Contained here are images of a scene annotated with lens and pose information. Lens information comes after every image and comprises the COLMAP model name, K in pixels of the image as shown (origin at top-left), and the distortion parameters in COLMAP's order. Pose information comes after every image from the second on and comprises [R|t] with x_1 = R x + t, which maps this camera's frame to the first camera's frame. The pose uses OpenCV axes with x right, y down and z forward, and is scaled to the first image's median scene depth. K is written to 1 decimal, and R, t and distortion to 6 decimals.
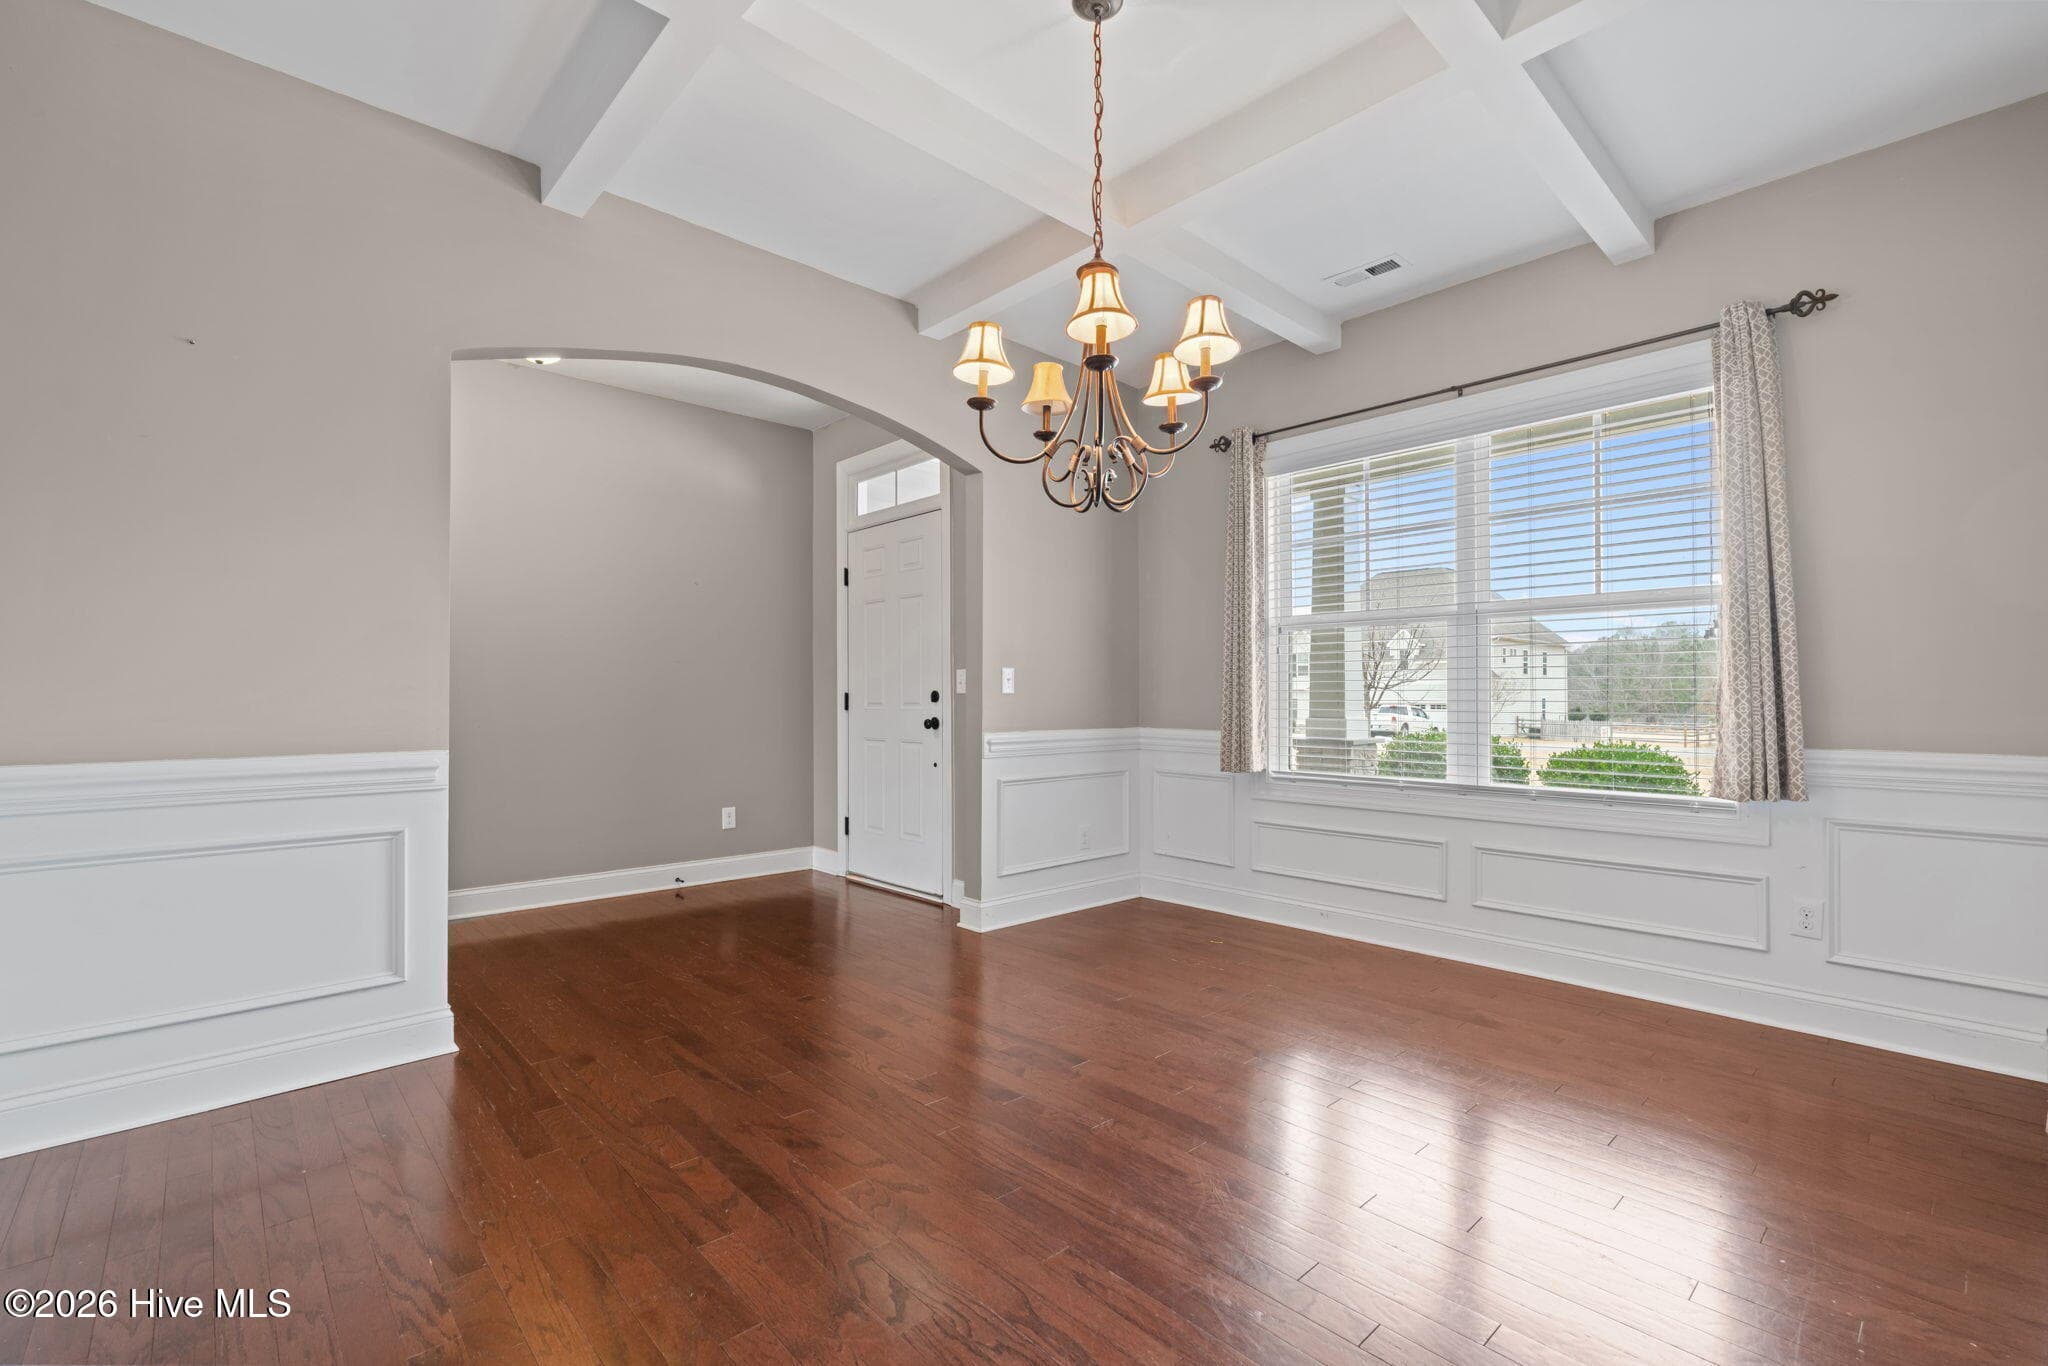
lens RADIAL K [[901.5, 0, 1024.0], [0, 901.5, 683.0], [0, 0, 1]] dist [-0.000013, 0.000049]
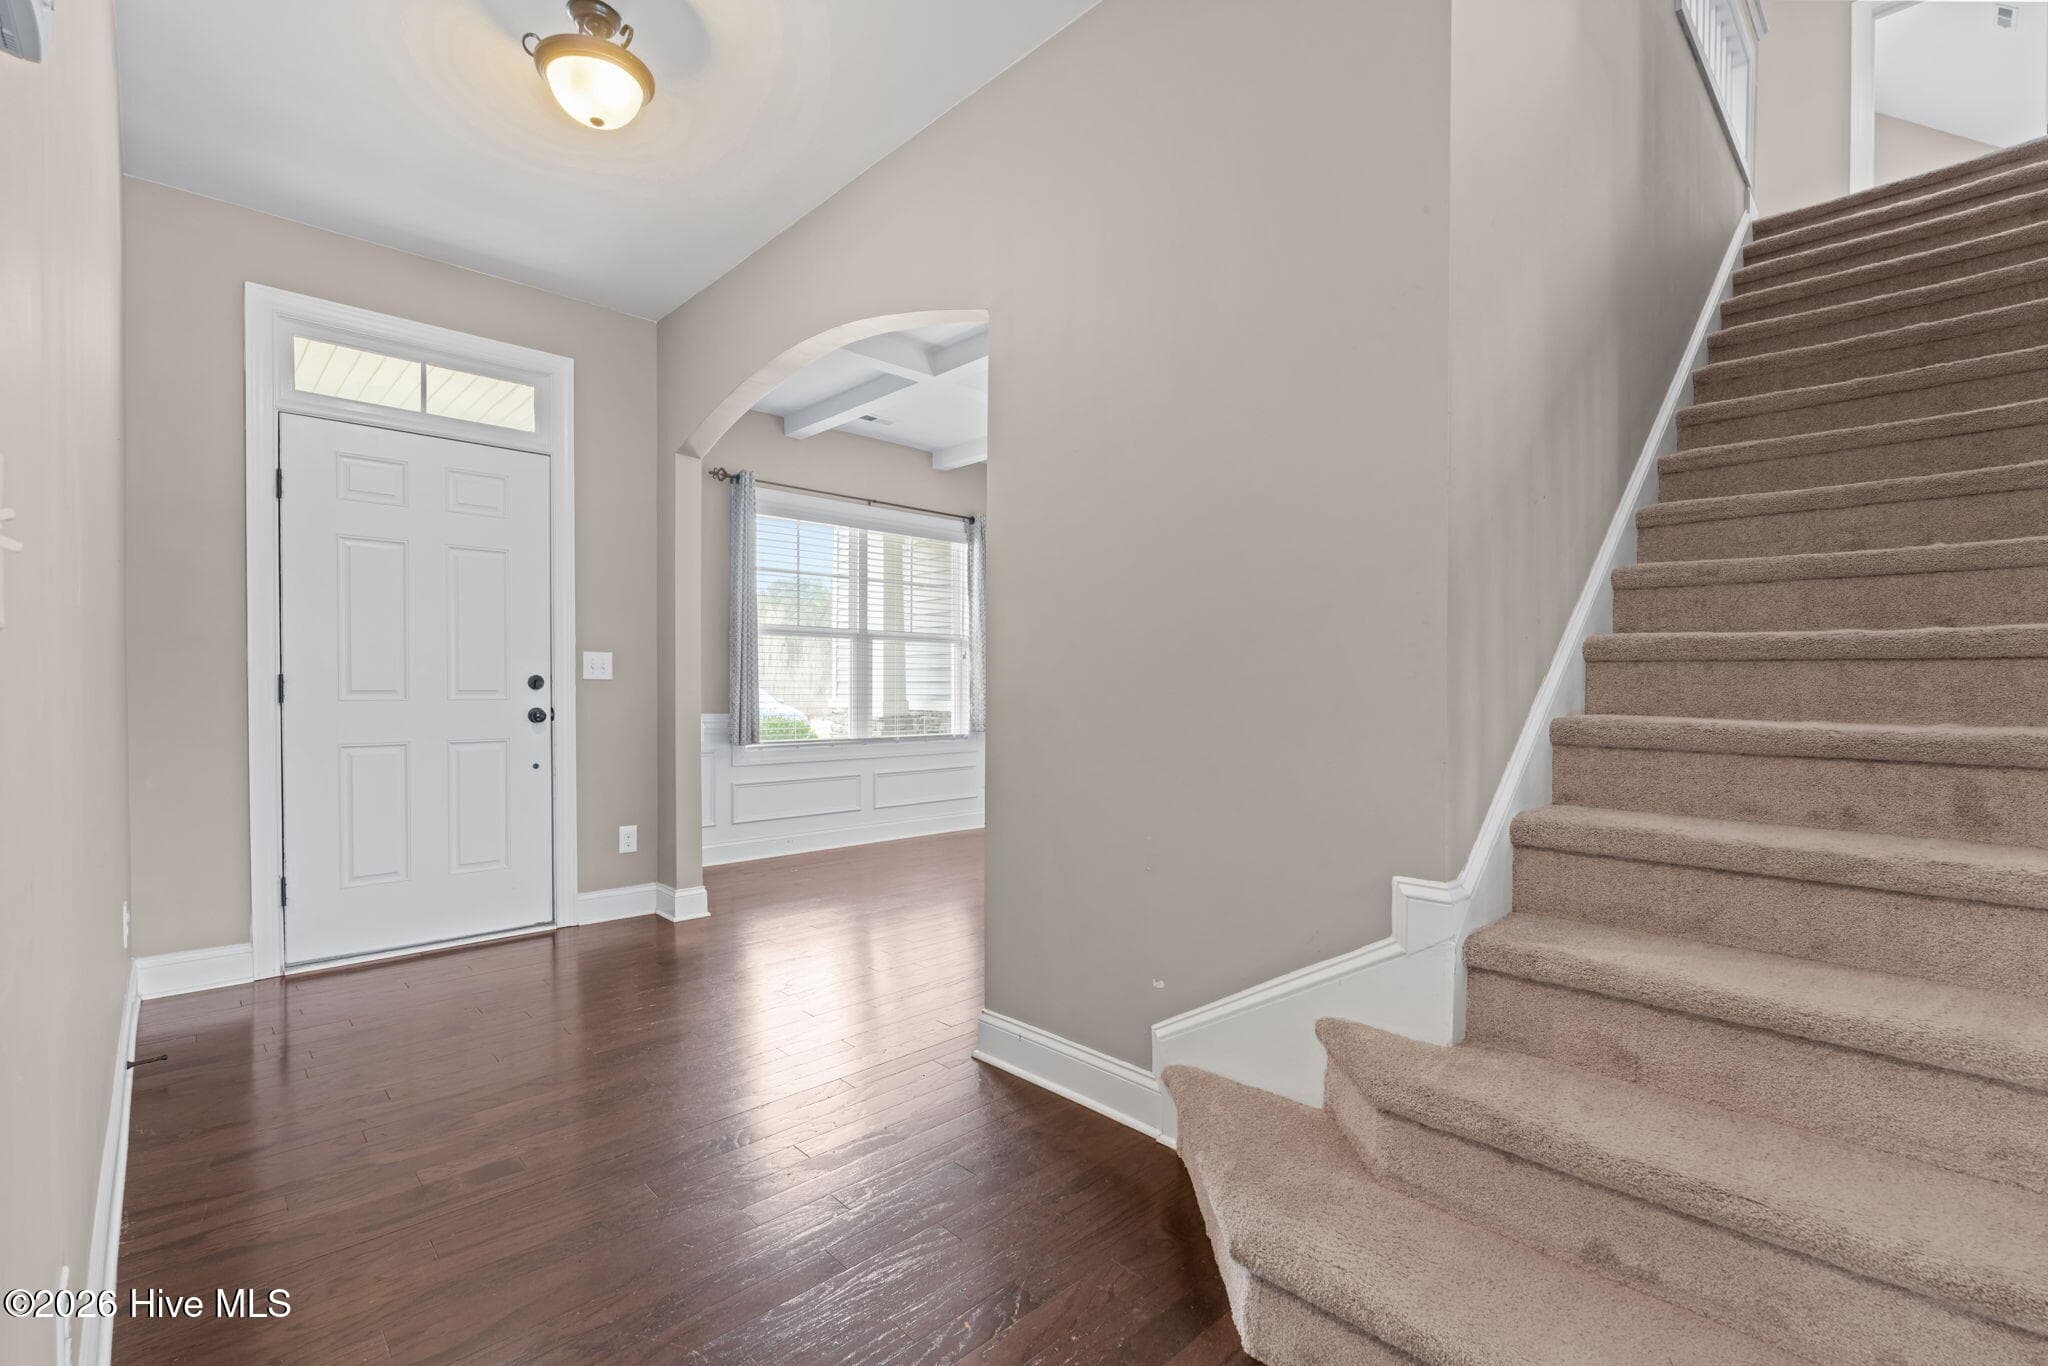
lens RADIAL K [[896.8, 0, 1024.3], [0, 896.8, 710.4], [0, 0, 1]] dist [0.000067, 0.000047]
pose [[-0.010479, -0.016025, 0.999817, -0.917906], [-0.011311, 0.999810, 0.015906, 0.022496], [-0.999881, -0.011142, -0.010658, 0.570084]]
